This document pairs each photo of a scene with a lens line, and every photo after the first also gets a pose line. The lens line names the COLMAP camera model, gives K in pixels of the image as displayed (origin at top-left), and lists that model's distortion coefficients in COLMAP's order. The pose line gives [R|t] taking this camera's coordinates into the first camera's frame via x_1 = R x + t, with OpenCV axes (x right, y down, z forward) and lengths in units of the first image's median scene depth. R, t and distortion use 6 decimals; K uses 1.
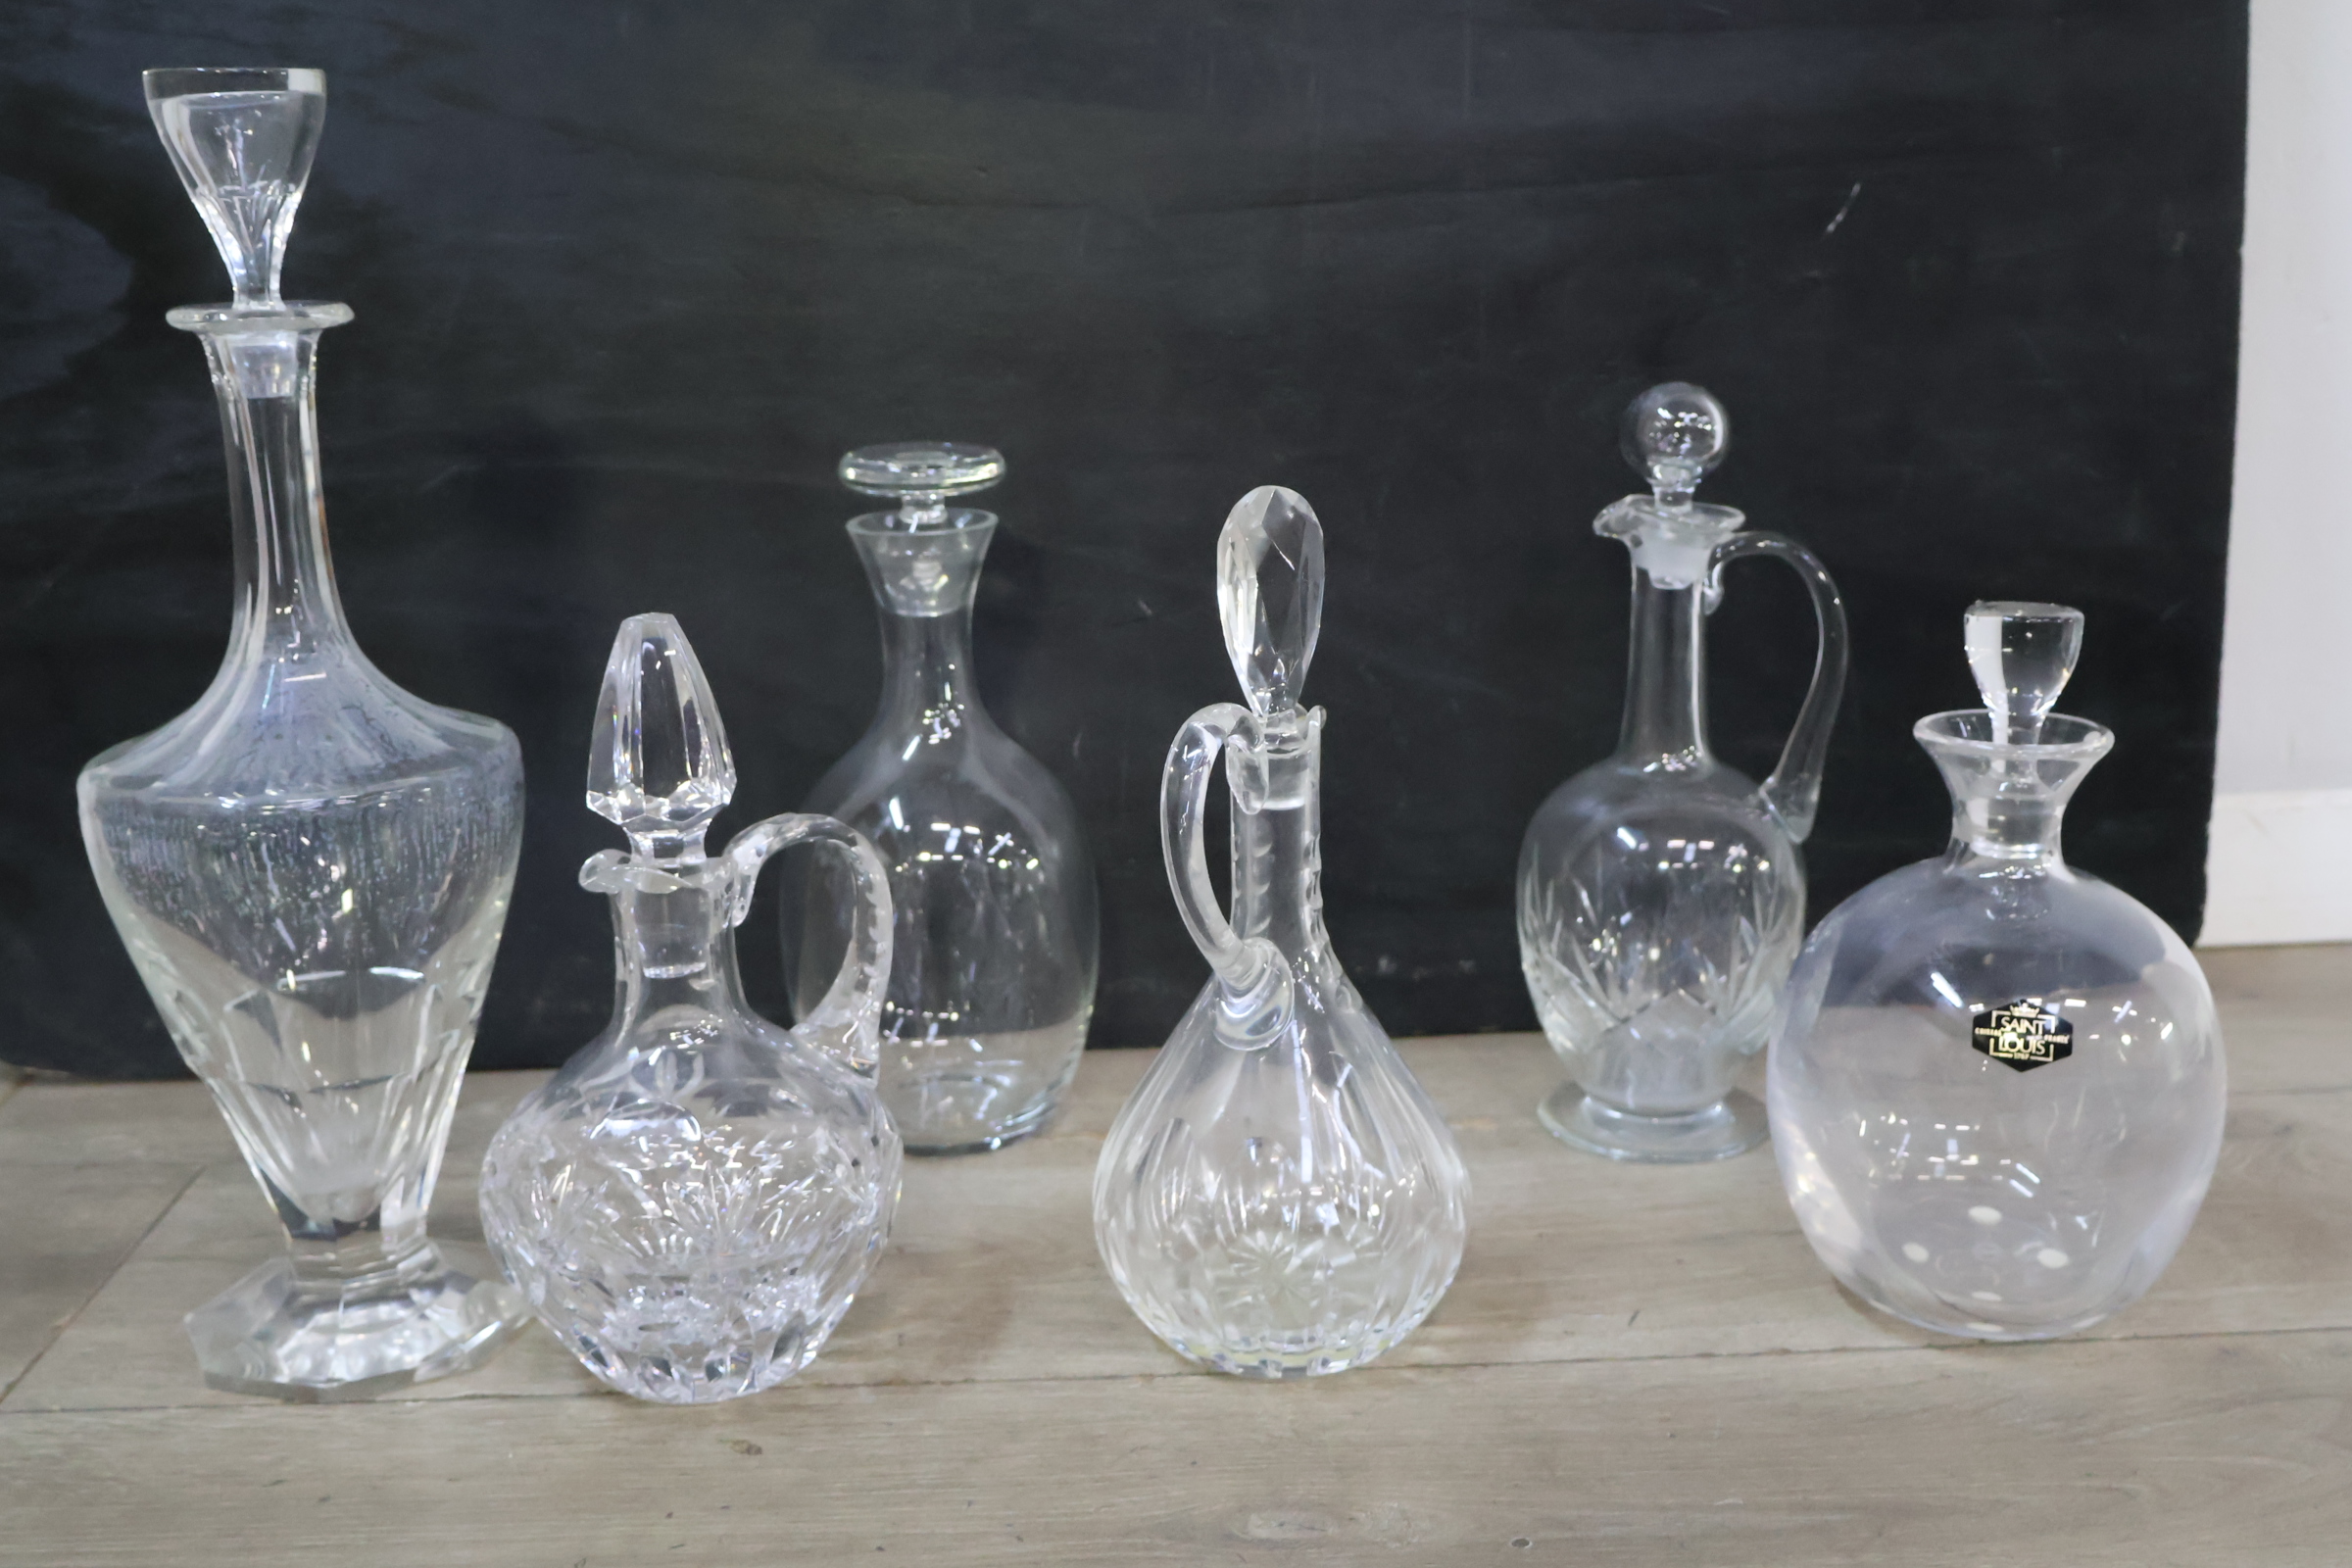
lens RADIAL K [[2618.2, 0, 1172.1], [0, 2618.2, 770.7], [0, 0, 1]] dist [0.001754, 0.000000]
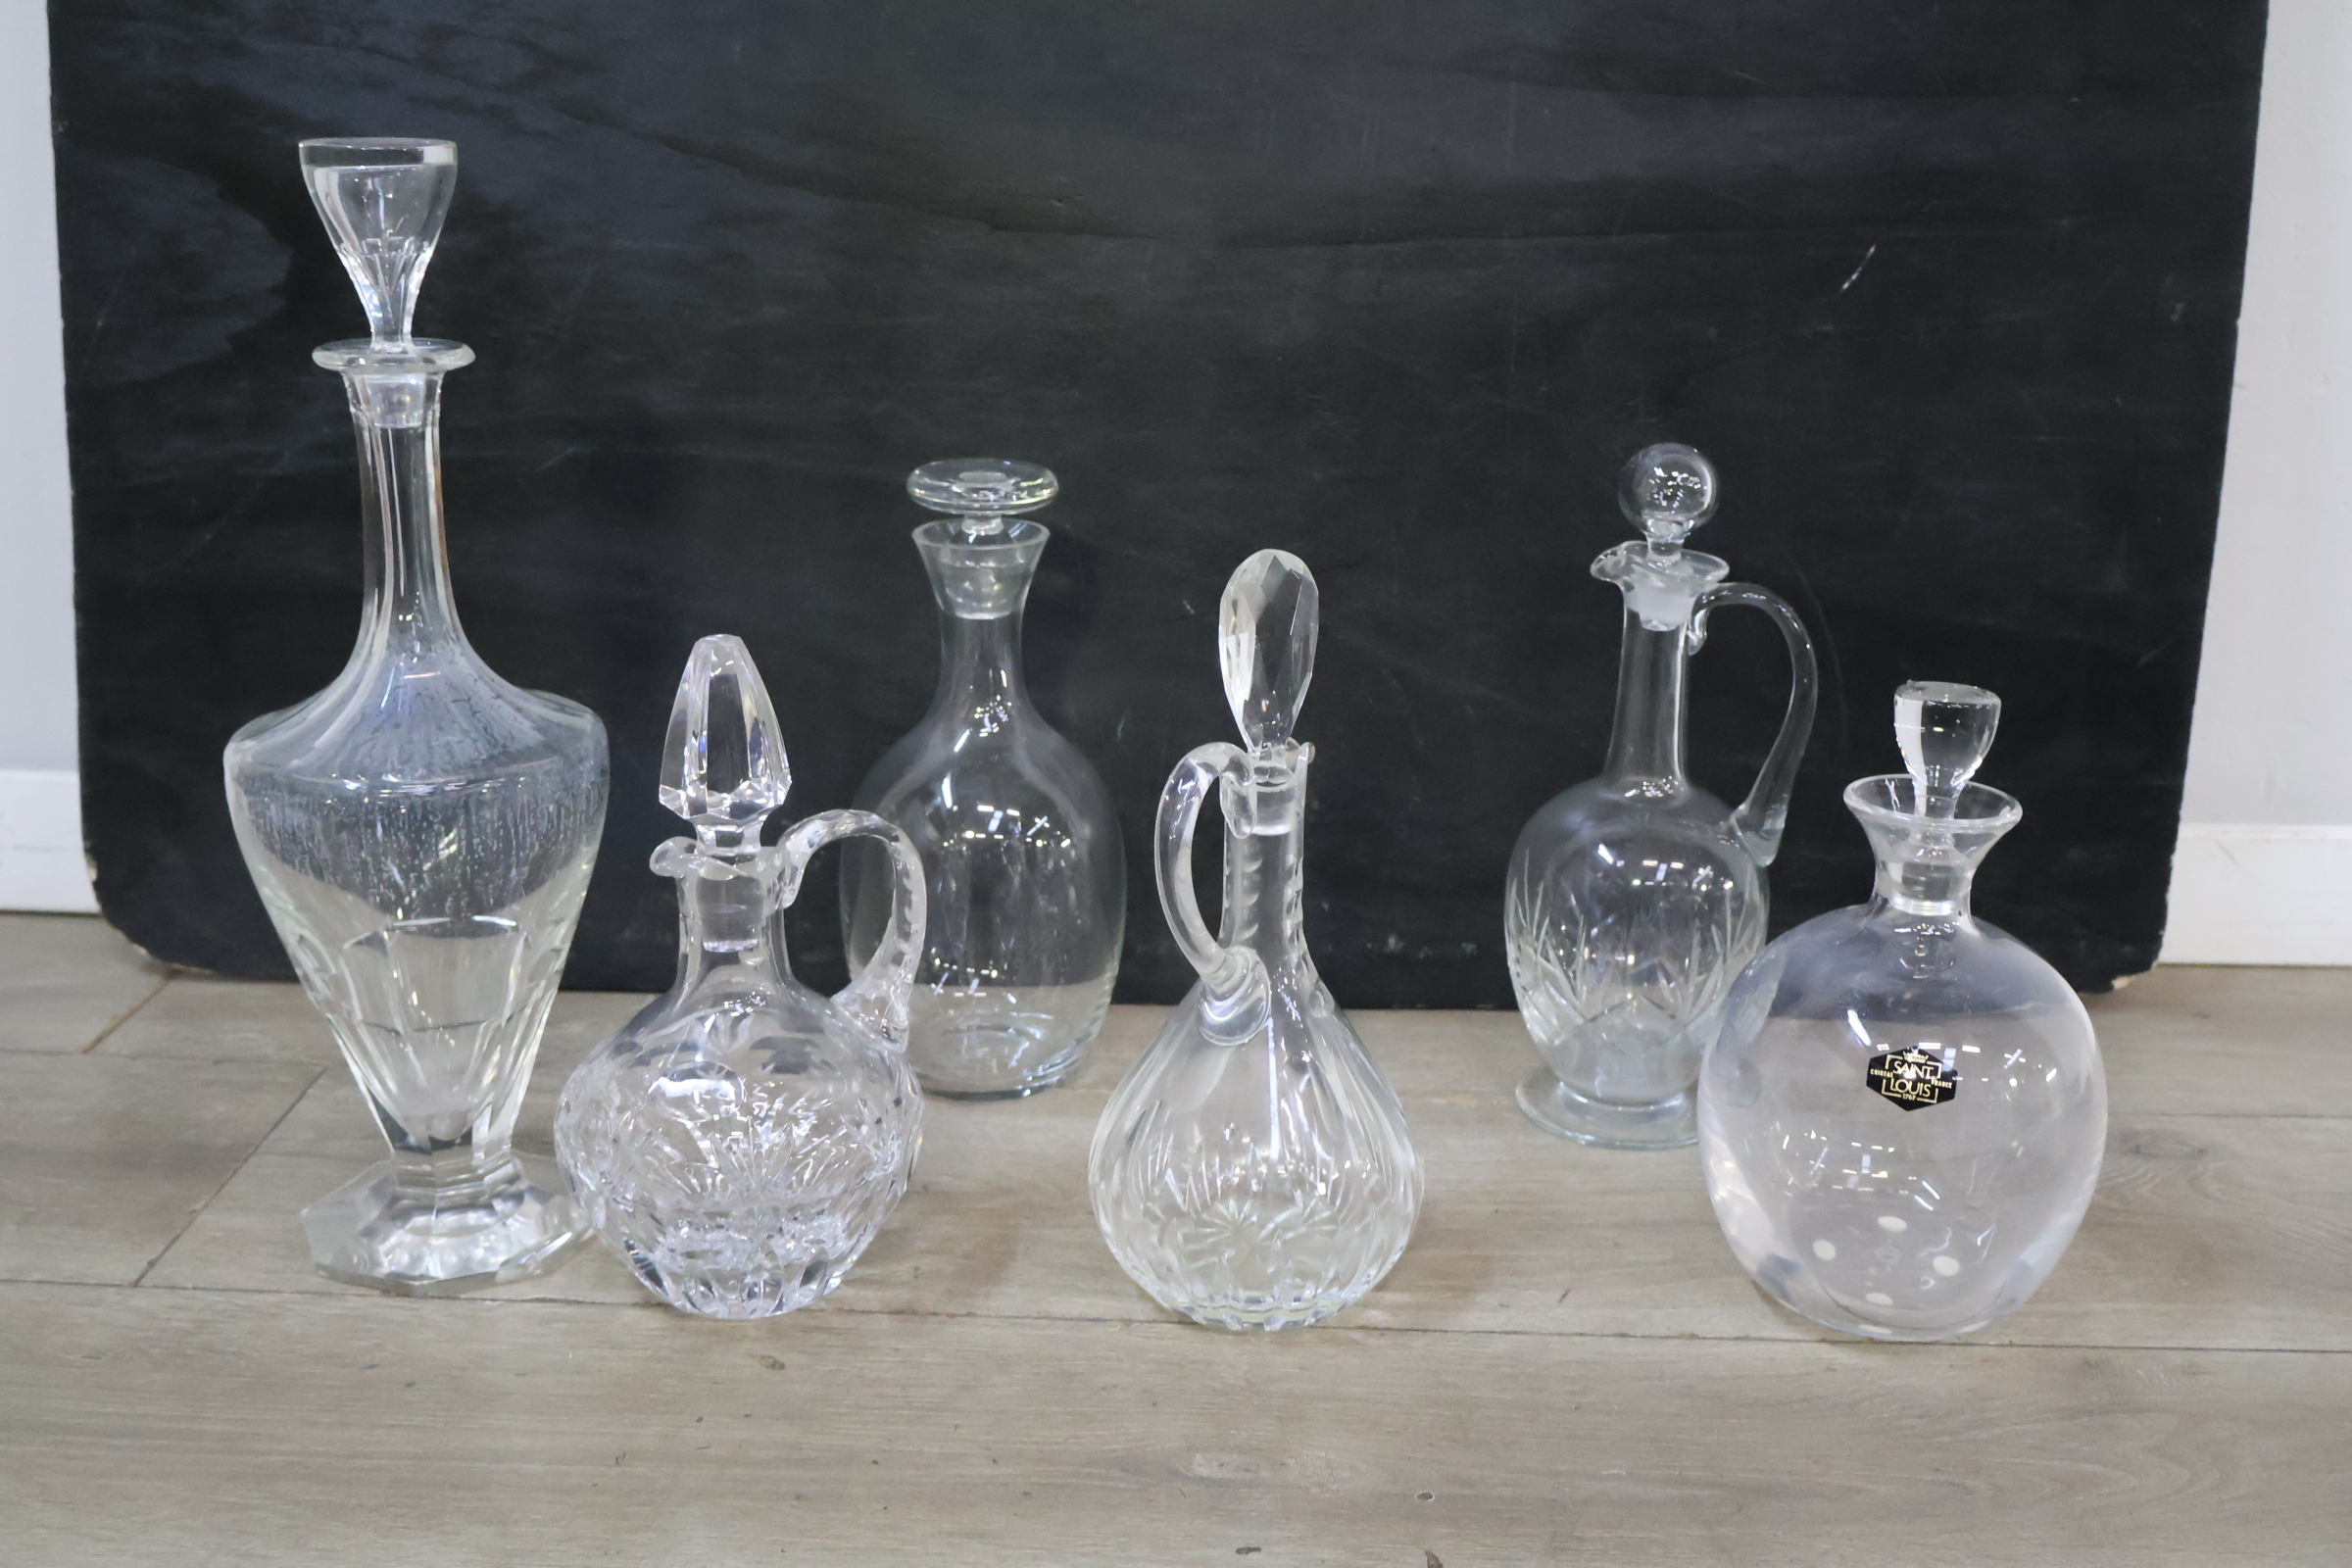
lens RADIAL K [[2618.2, 0, 1161.6], [0, 2618.2, 775.4], [0, 0, 1]] dist [0.001754, 0.000000]
pose [[0.997021, 0.055043, -0.054037, 0.052254], [-0.051960, 0.997028, 0.056887, -0.068210], [0.057008, -0.053910, 0.996917, -0.117060]]
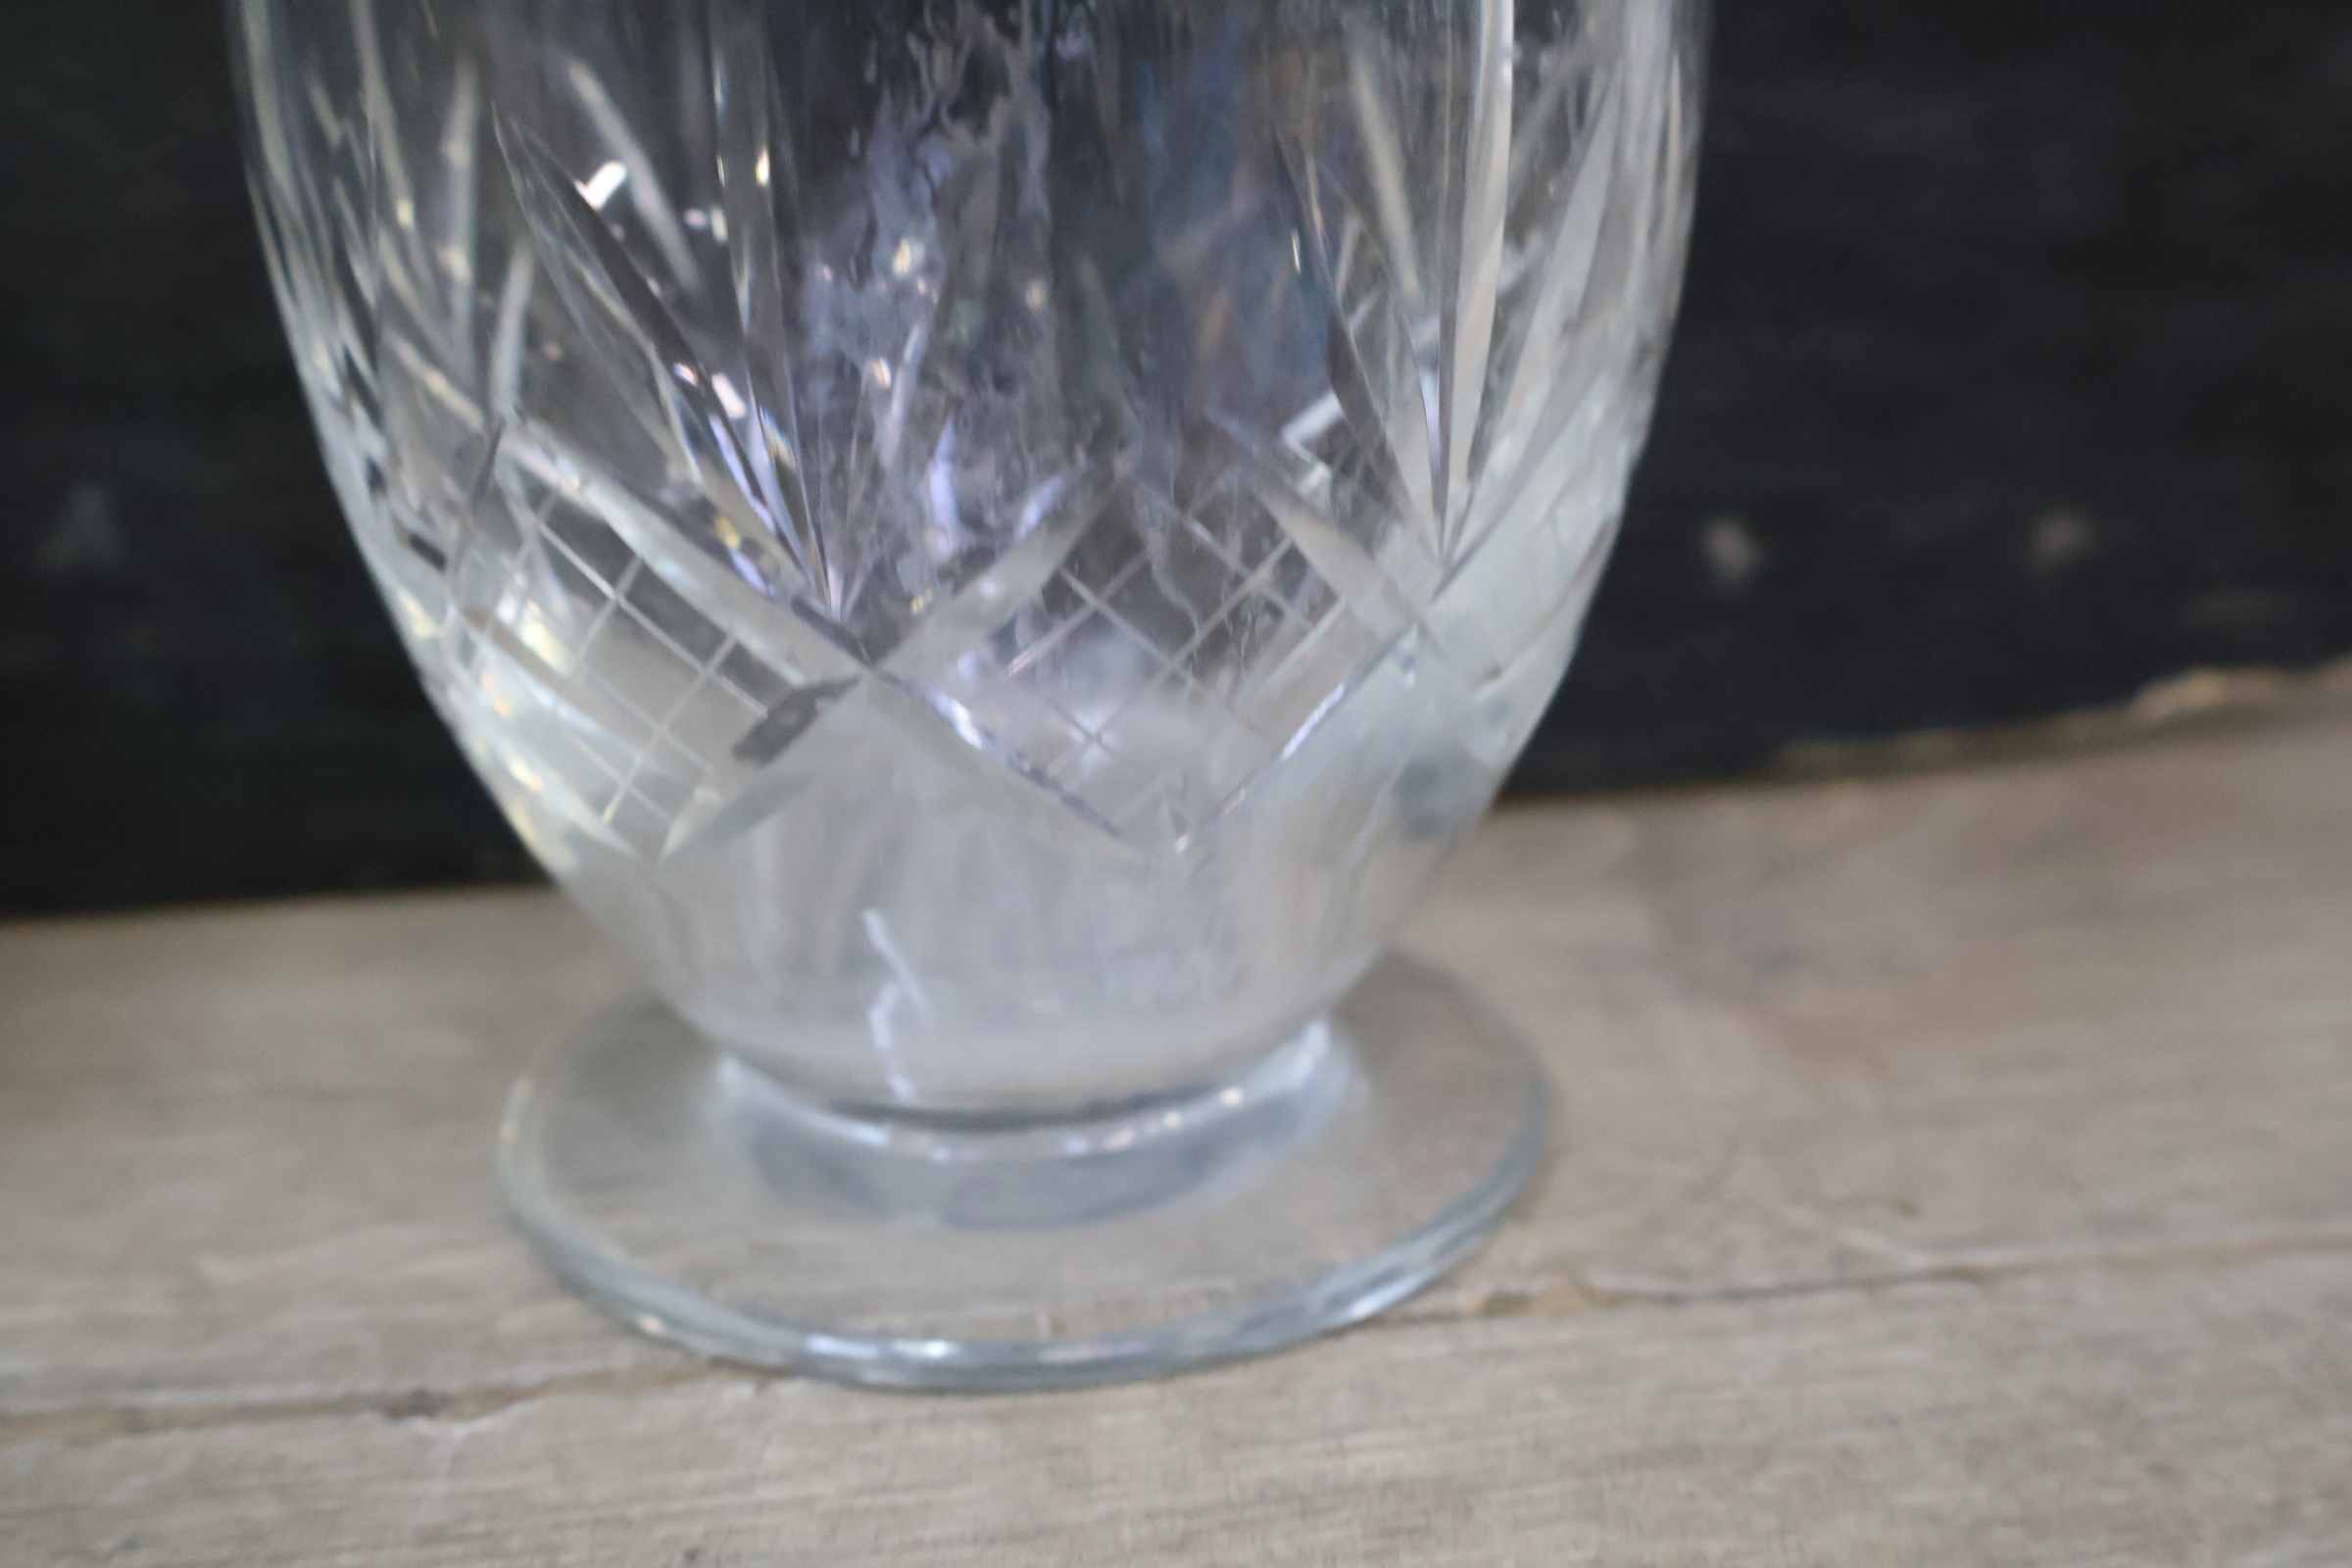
lens RADIAL K [[2618.2, 0, 1176.8], [0, 2618.2, 785.3], [0, 0, 1]] dist [0.001754, 0.000000]
pose [[0.956128, -0.080770, 0.281593, 0.161667], [0.066090, 0.995931, 0.061260, 0.108289], [-0.285396, -0.039962, 0.957576, 0.933026]]
